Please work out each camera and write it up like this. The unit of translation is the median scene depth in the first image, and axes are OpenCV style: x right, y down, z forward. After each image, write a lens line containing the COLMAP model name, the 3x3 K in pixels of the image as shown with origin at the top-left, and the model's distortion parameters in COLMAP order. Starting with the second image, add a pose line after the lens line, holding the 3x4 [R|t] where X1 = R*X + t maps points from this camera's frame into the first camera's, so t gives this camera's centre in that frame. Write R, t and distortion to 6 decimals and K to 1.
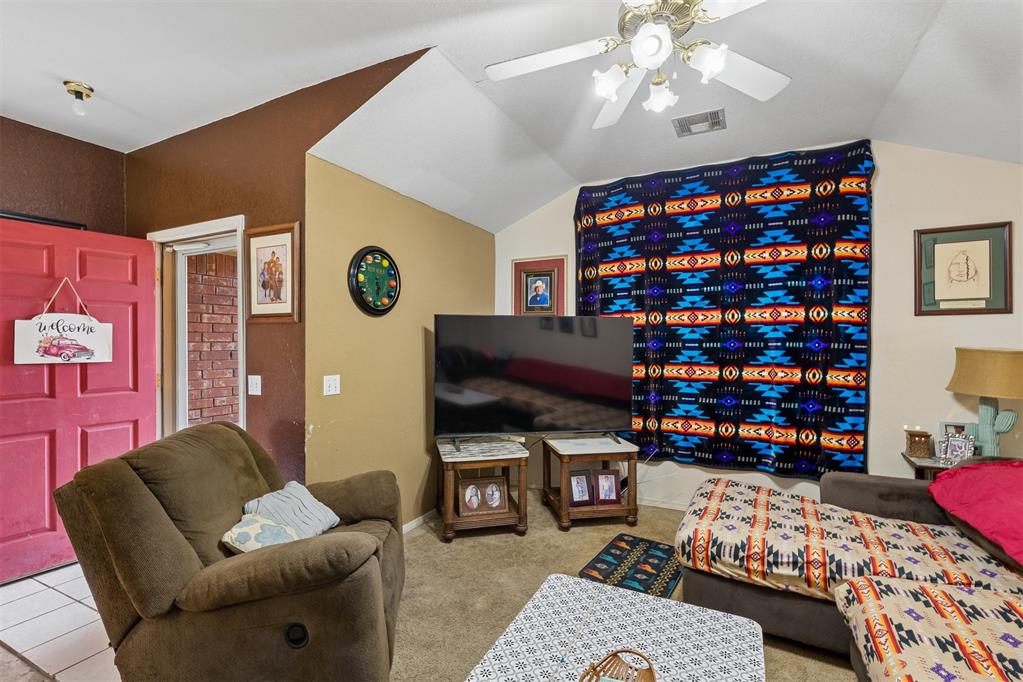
lens RADIAL K [[460.3, 0, 511.5], [0, 460.3, 341.0], [0, 0, 1]] dist [0.000925, -0.000070]
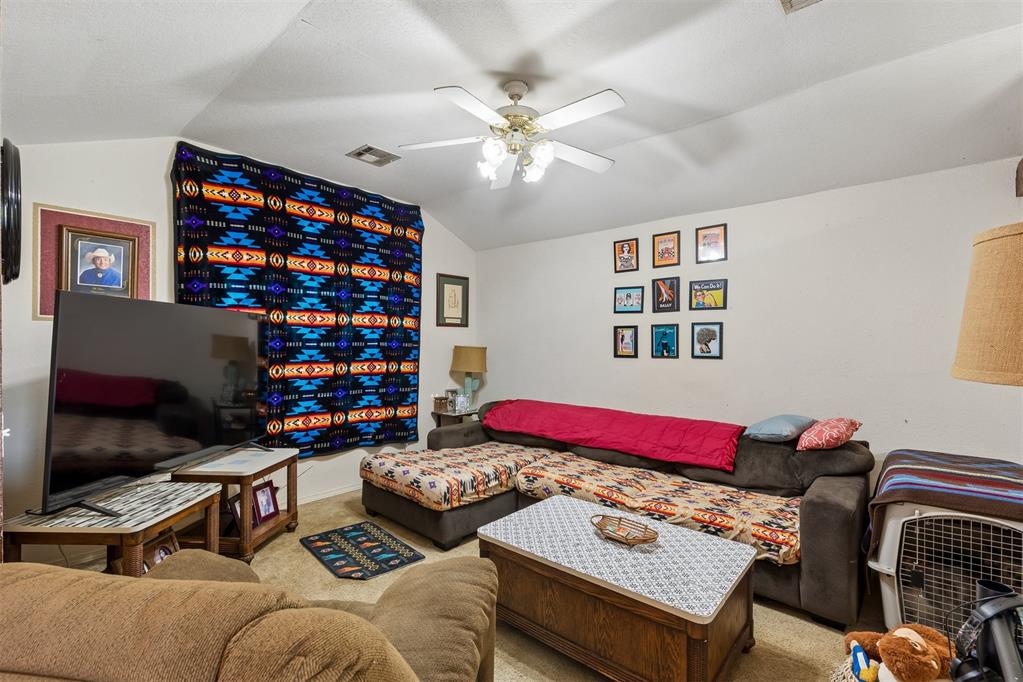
lens RADIAL K [[460.1, 0, 511.1], [0, 460.1, 344.9], [0, 0, 1]] dist [0.002103, 0.000047]
pose [[0.243450, -0.001602, 0.969912, -0.554344], [-0.007520, 0.999965, 0.003540, 0.002935], [-0.969884, -0.008156, 0.243430, 0.316353]]
